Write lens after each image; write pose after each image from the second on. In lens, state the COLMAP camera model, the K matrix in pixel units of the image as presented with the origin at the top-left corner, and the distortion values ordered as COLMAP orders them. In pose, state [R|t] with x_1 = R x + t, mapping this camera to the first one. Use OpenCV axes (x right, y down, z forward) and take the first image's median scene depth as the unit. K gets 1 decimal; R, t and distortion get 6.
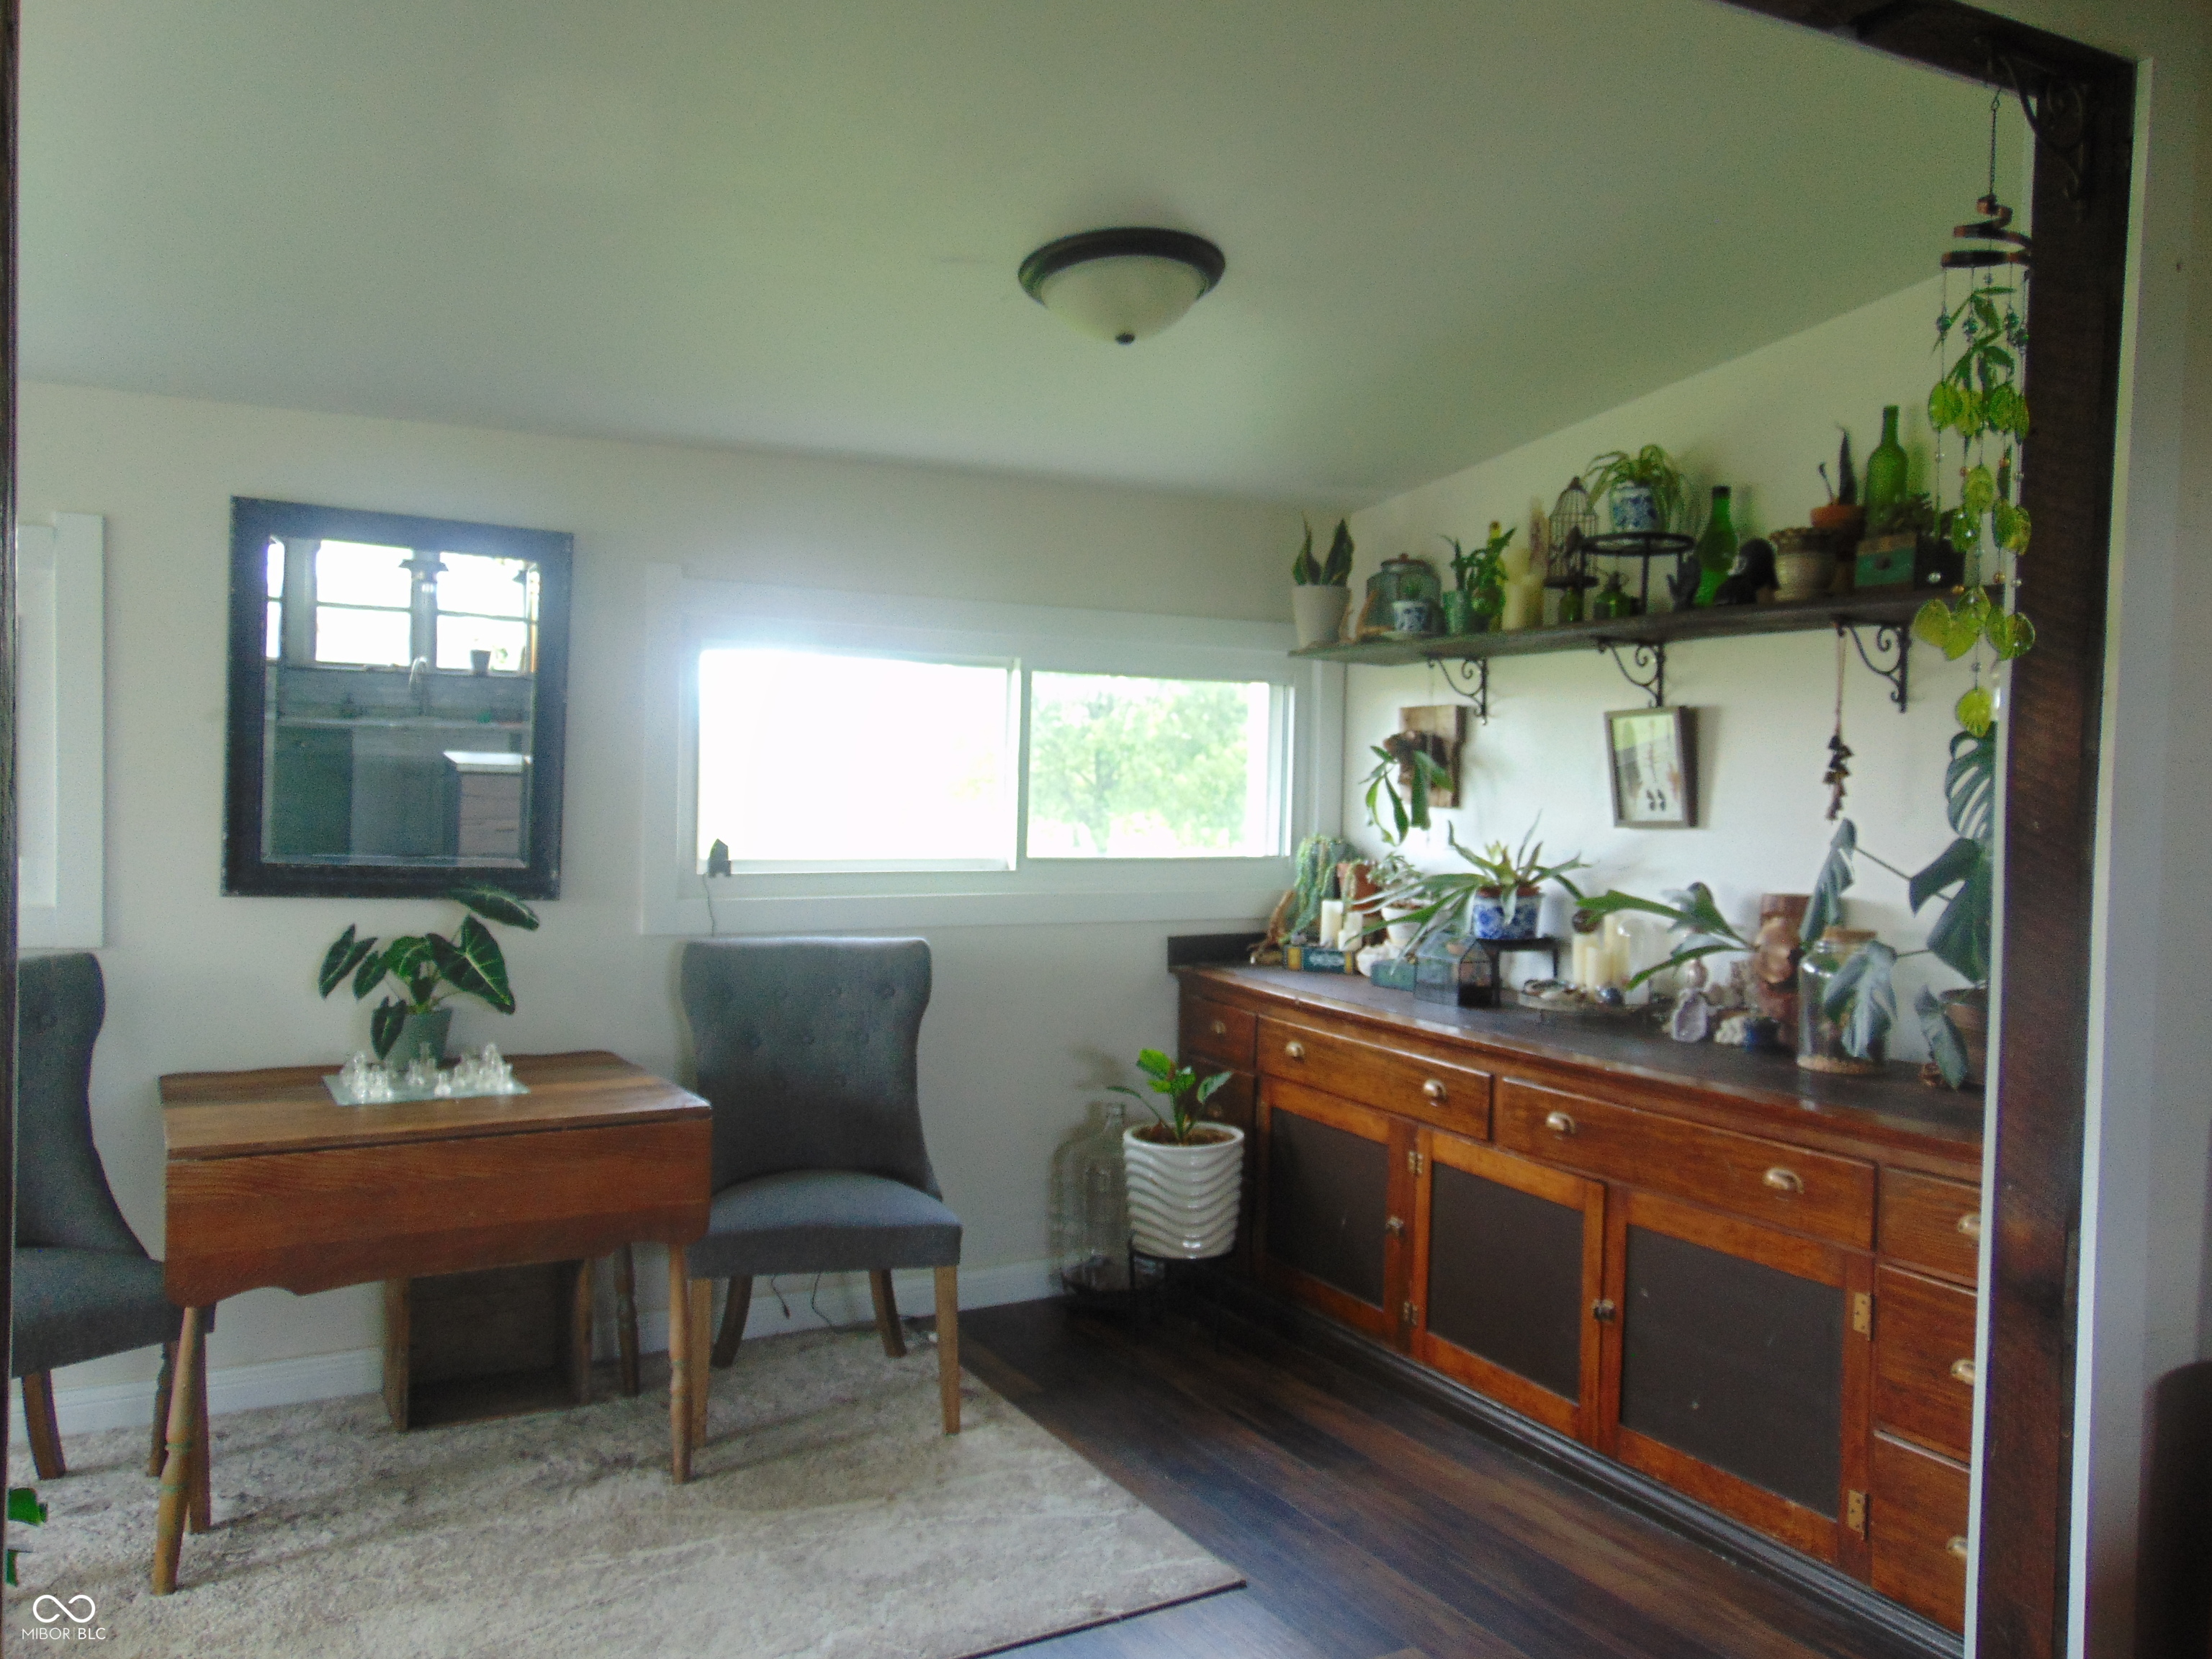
lens RADIAL K [[1651.6, 0, 1094.2], [0, 1651.6, 820.1], [0, 0, 1]] dist [-0.044179, 0.087616]
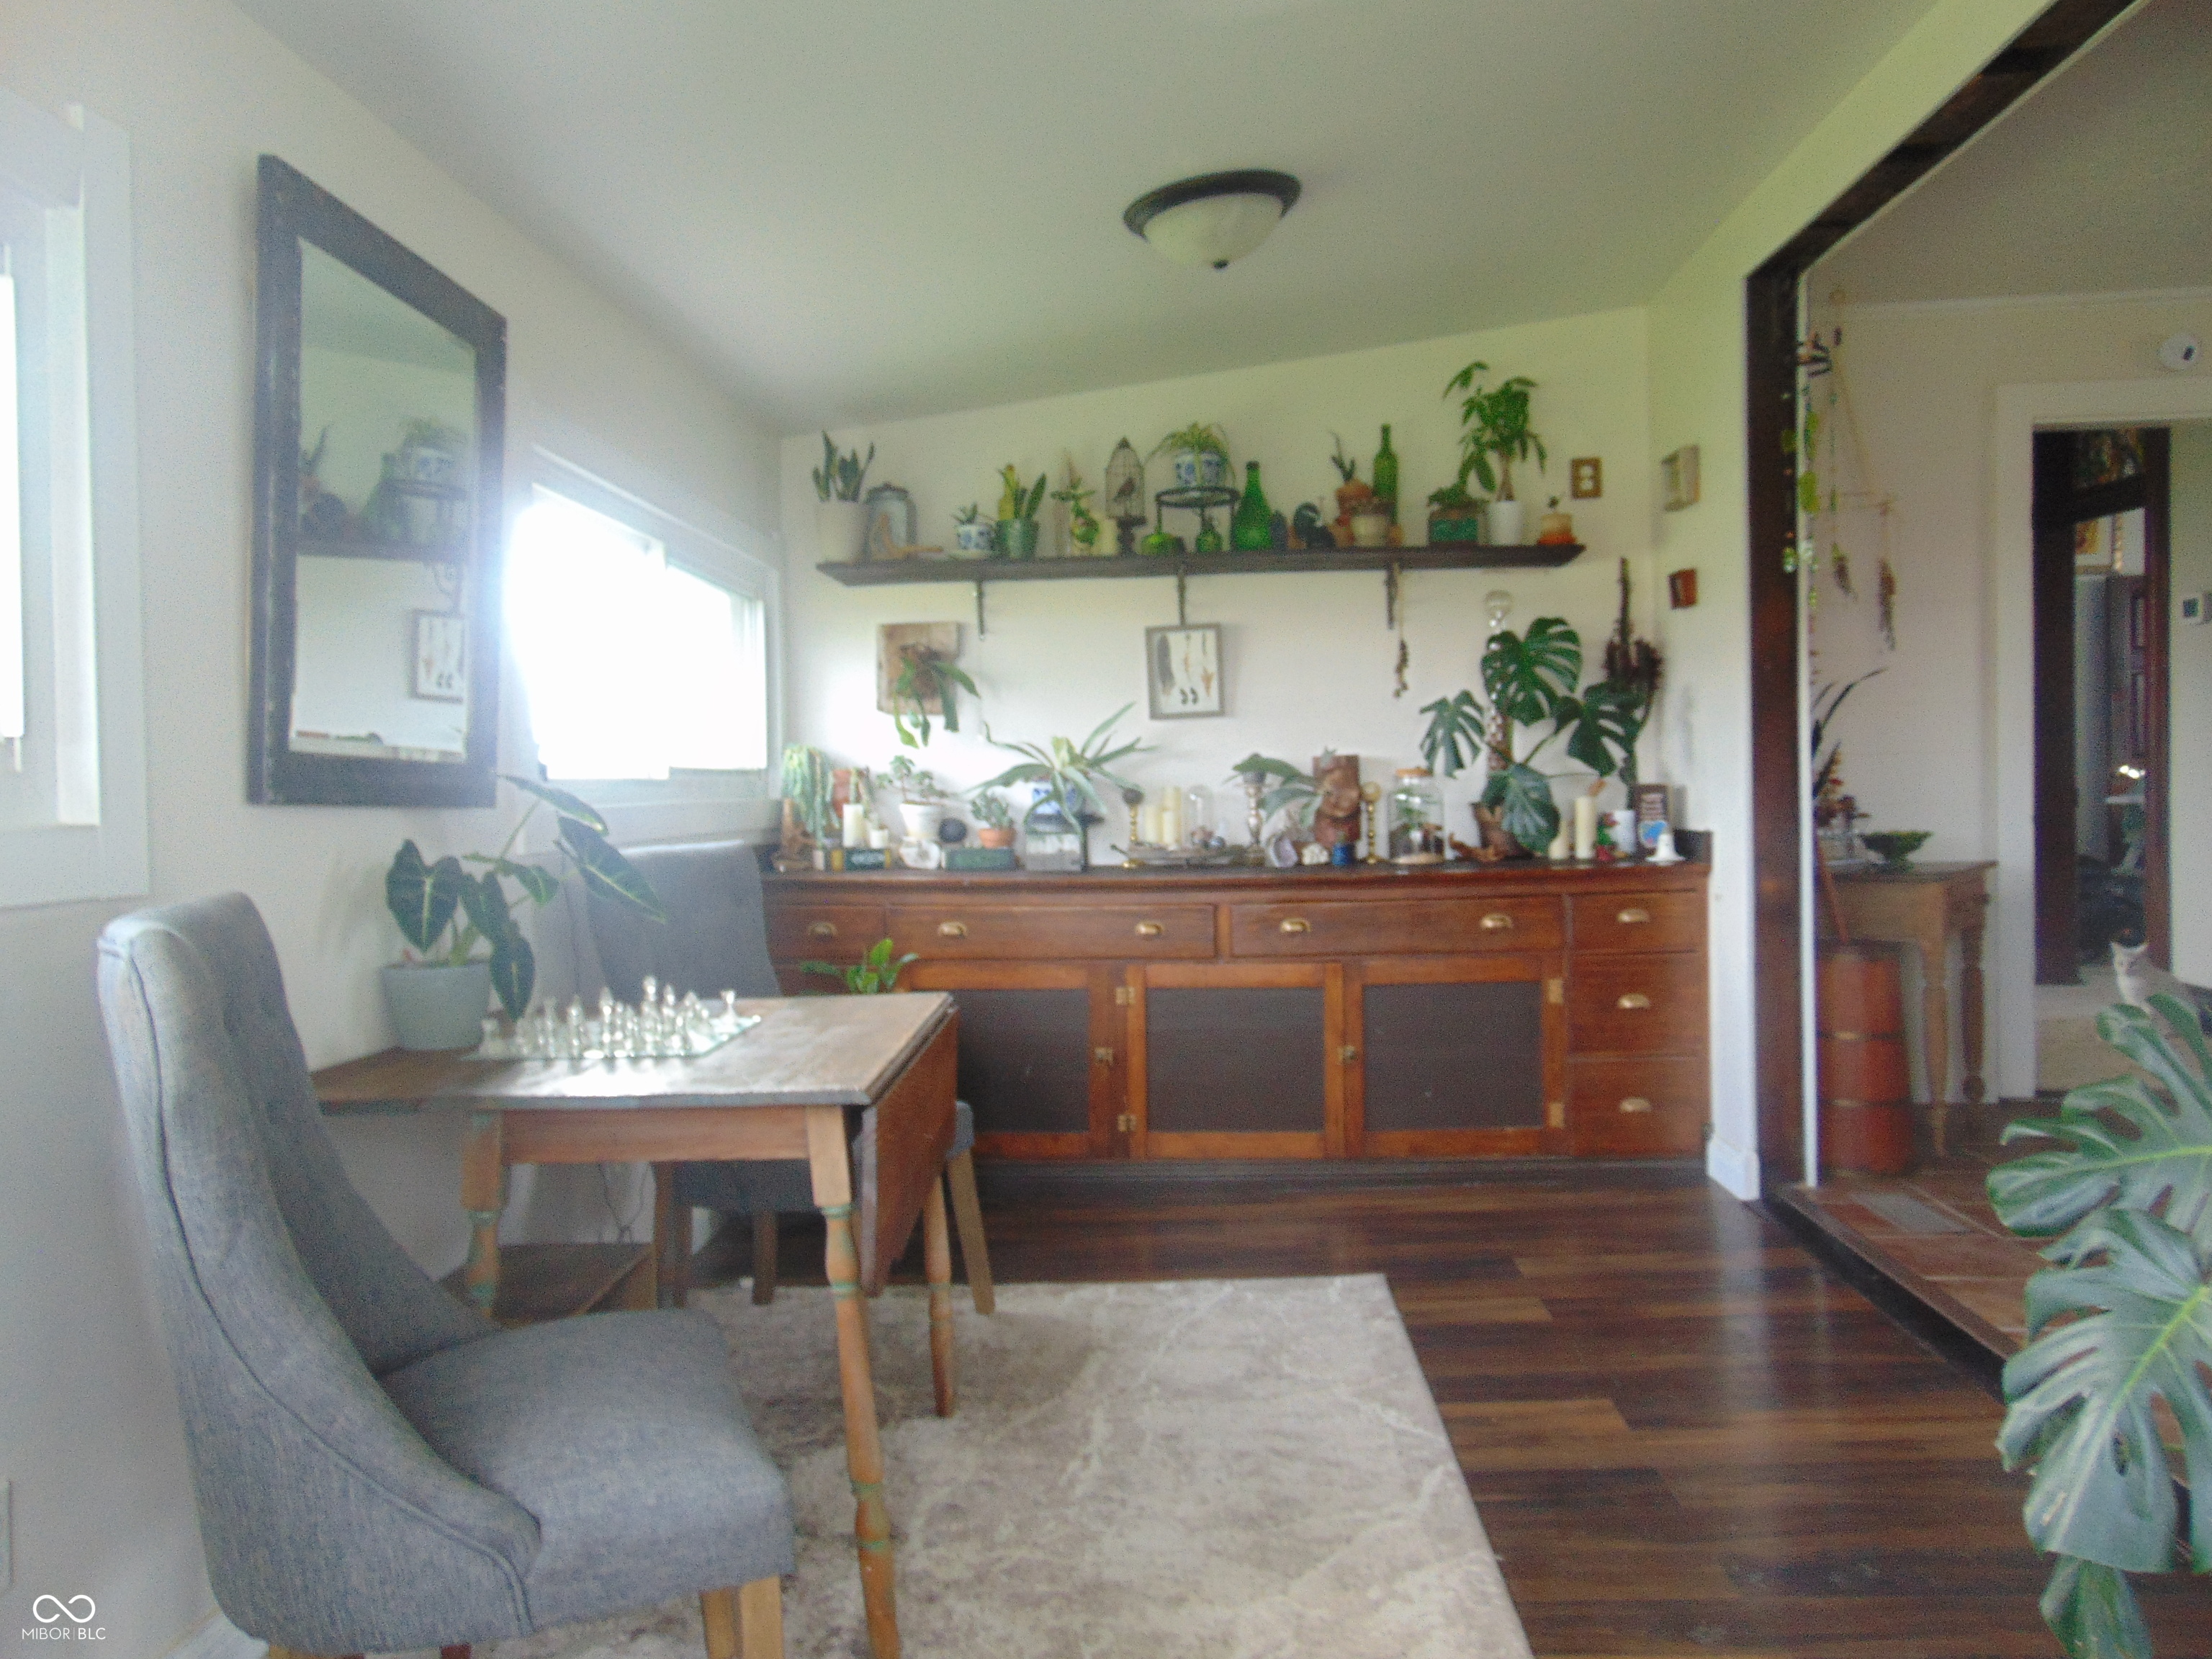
lens RADIAL K [[1651.6, 0, 1094.2], [0, 1651.6, 820.1], [0, 0, 1]] dist [-0.044179, 0.087616]
pose [[0.527292, -0.047952, 0.848330, -0.836328], [0.053227, 0.998310, 0.023345, 0.052936], [-0.848016, 0.032844, 0.528952, 0.388407]]
